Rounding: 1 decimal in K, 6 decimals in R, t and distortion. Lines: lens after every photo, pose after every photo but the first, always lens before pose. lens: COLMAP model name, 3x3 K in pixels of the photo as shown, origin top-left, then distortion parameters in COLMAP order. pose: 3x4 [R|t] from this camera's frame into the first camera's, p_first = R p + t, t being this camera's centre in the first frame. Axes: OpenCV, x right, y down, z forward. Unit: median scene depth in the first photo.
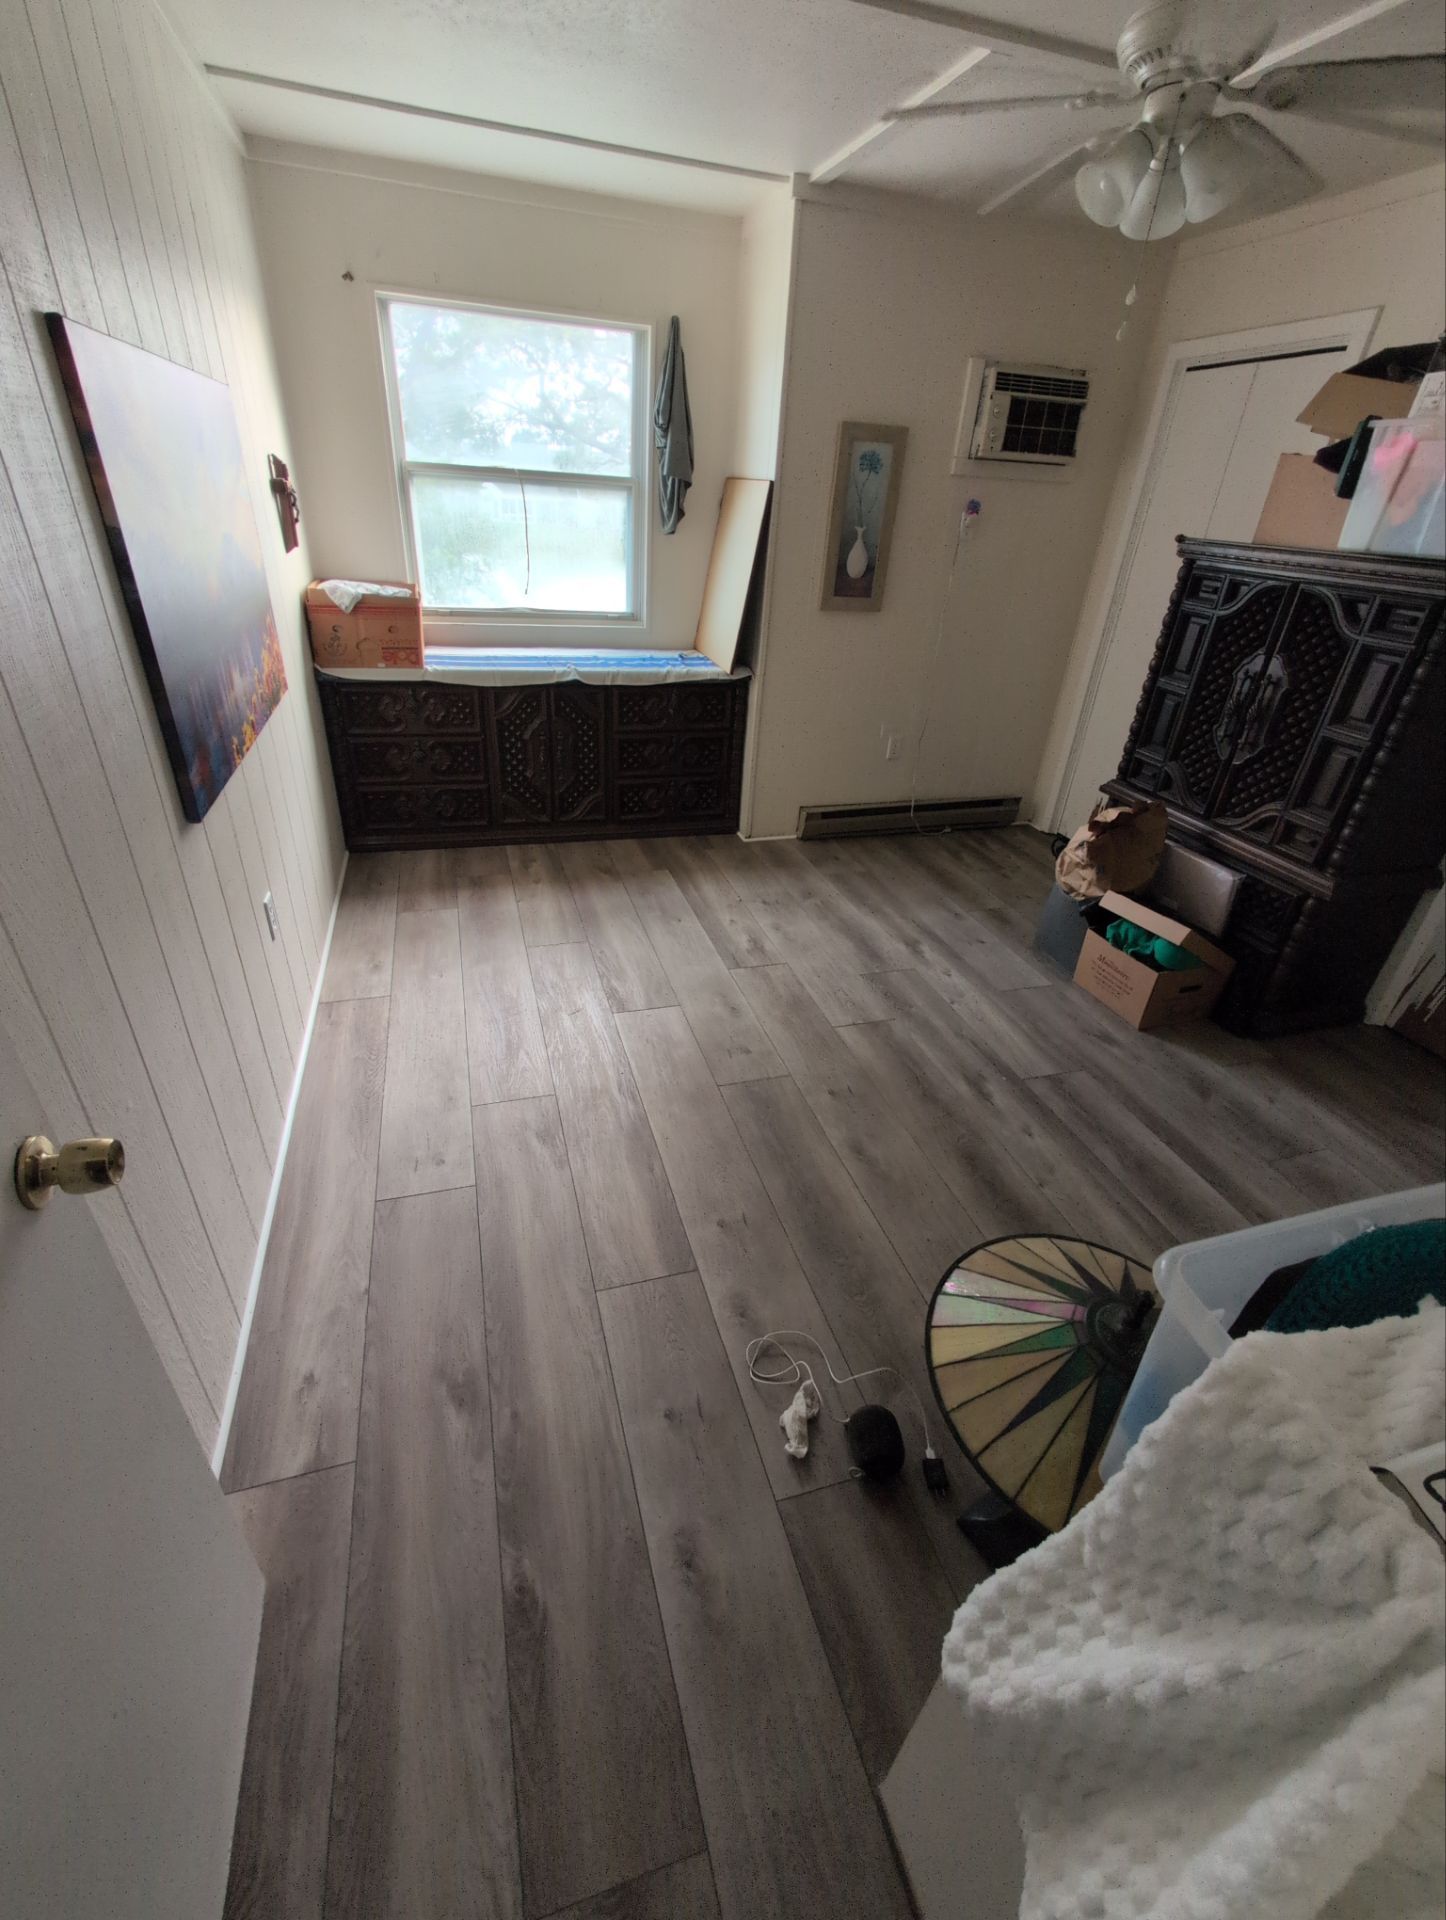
lens RADIAL K [[818.2, 0, 716.0], [0, 818.2, 960.5], [0, 0, 1]] dist [0.000679, -0.000243]
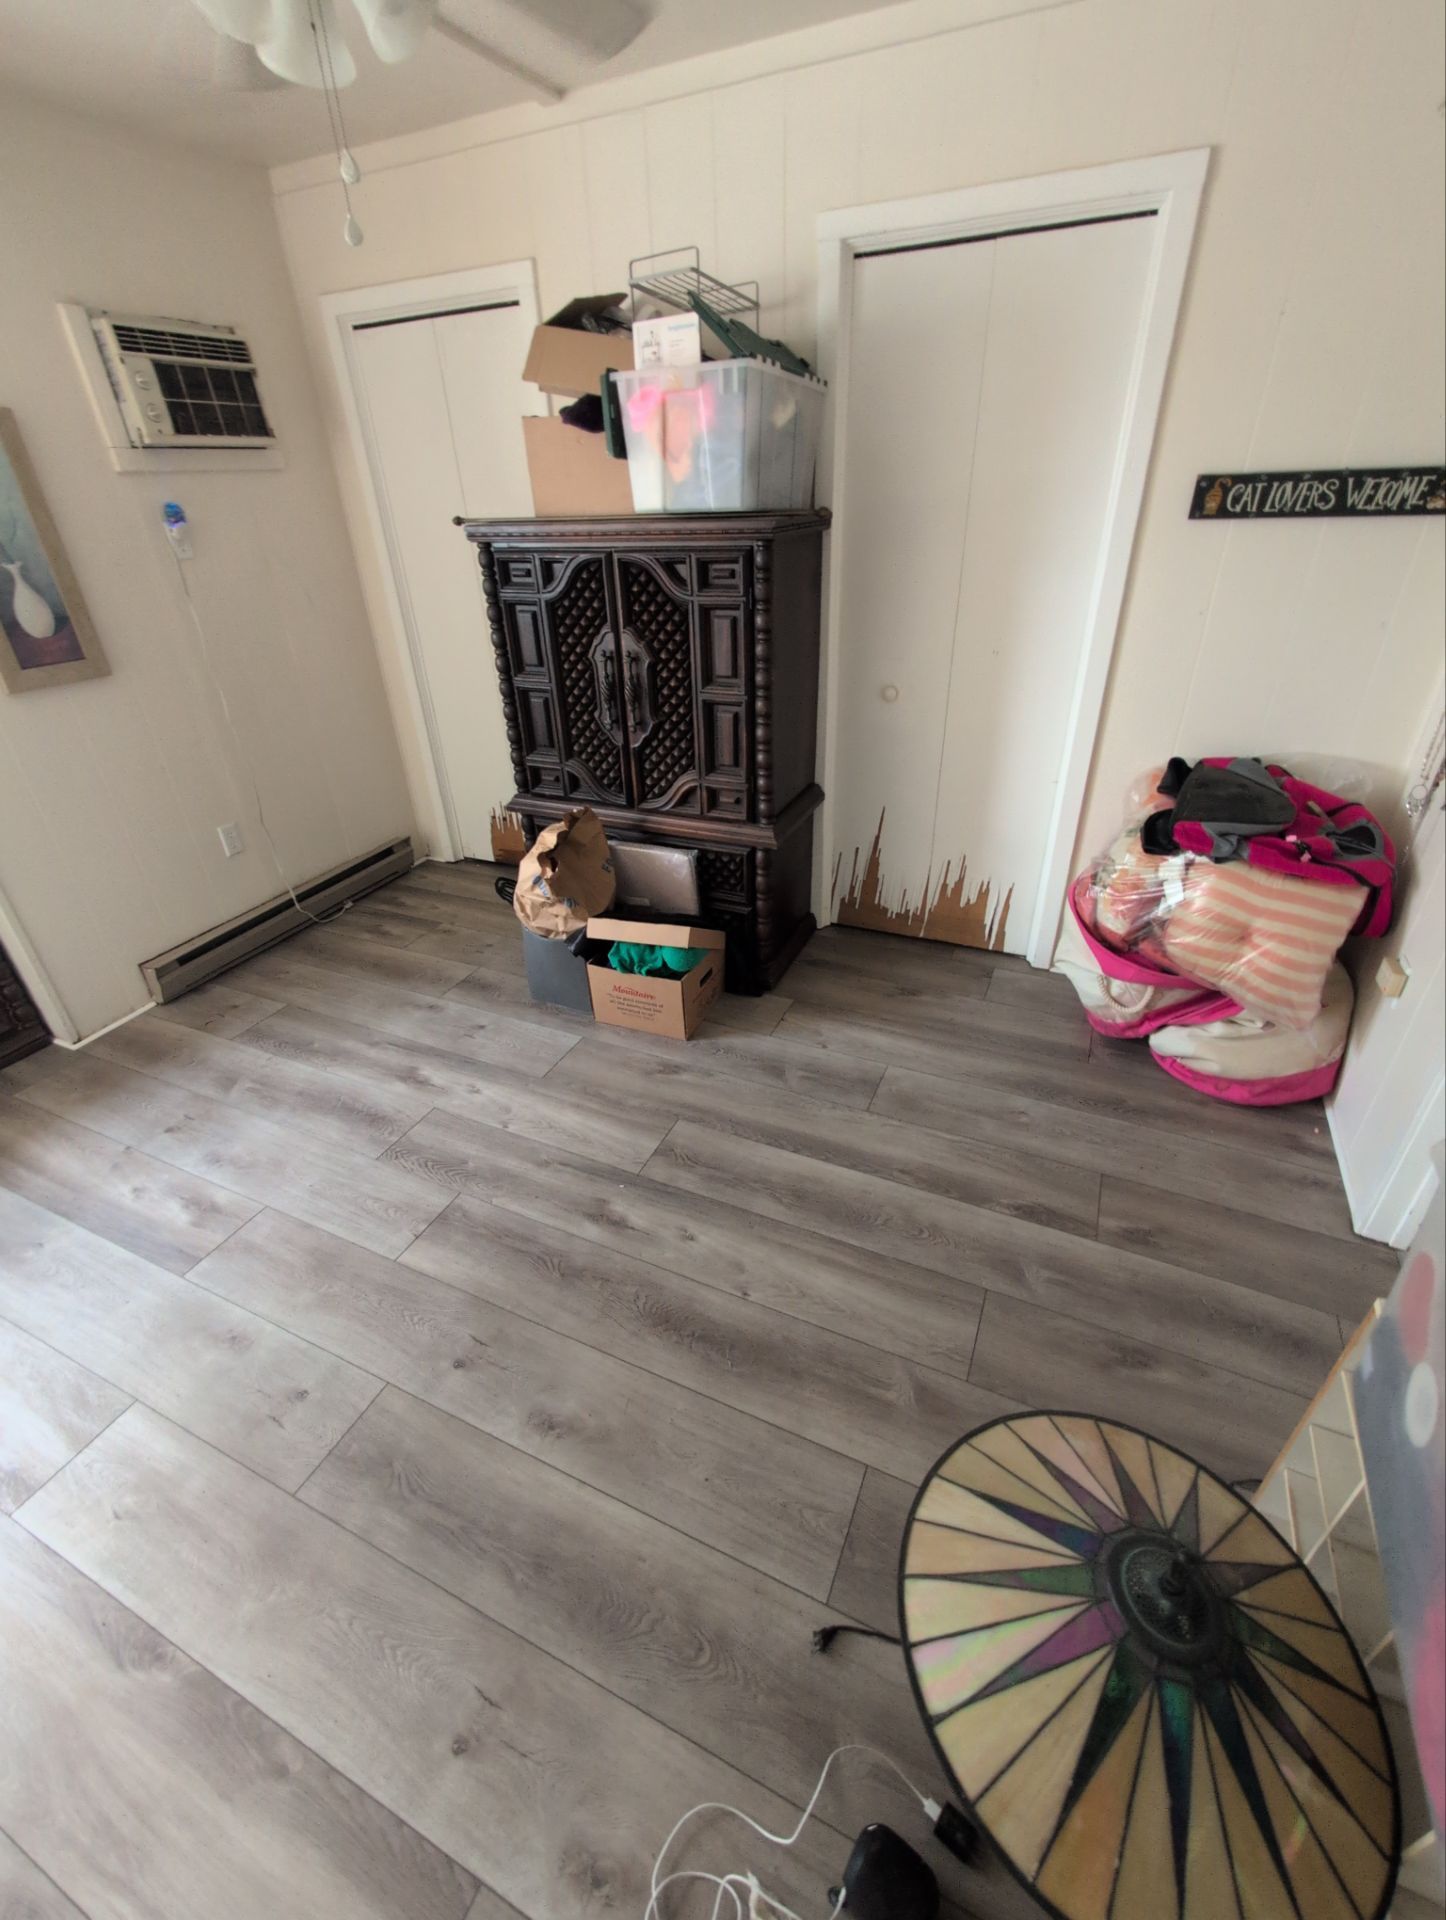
lens RADIAL K [[818.2, 0, 716.0], [0, 818.2, 960.5], [0, 0, 1]] dist [0.000679, -0.000243]
pose [[0.663455, -0.445130, 0.601404, 0.018449], [0.437210, 0.882920, 0.171173, -0.137726], [-0.607186, 0.149374, 0.780392, 0.233658]]
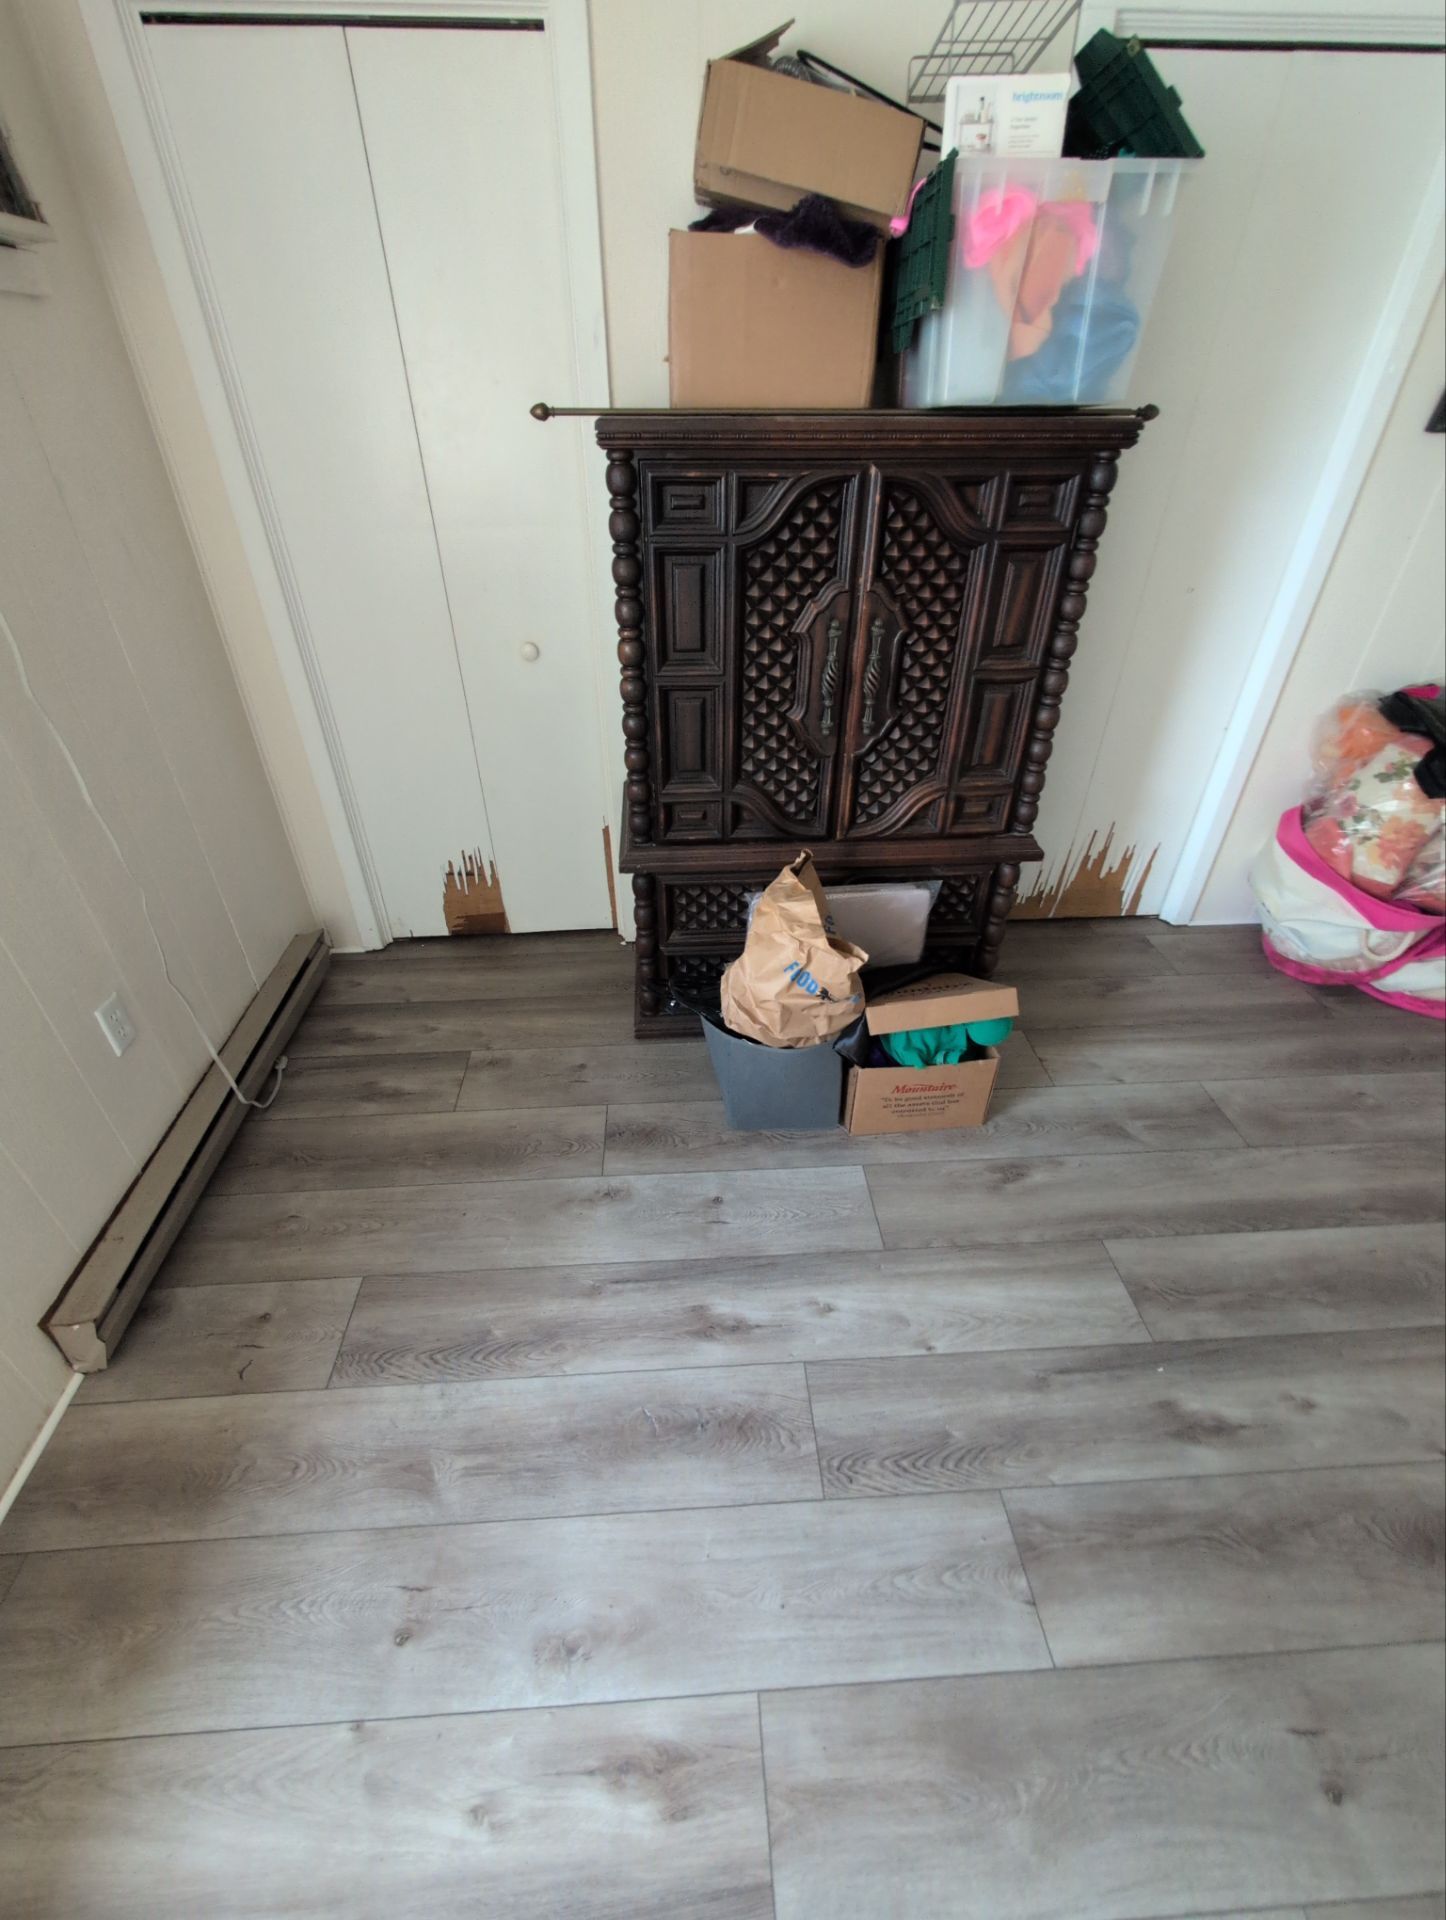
lens RADIAL K [[818.2, 0, 716.0], [0, 818.2, 960.5], [0, 0, 1]] dist [0.000679, -0.000243]
pose [[0.232847, -0.600079, 0.765302, -0.002406], [0.499955, 0.748844, 0.435061, -0.445259], [-0.834163, 0.281314, 0.474378, 0.796235]]
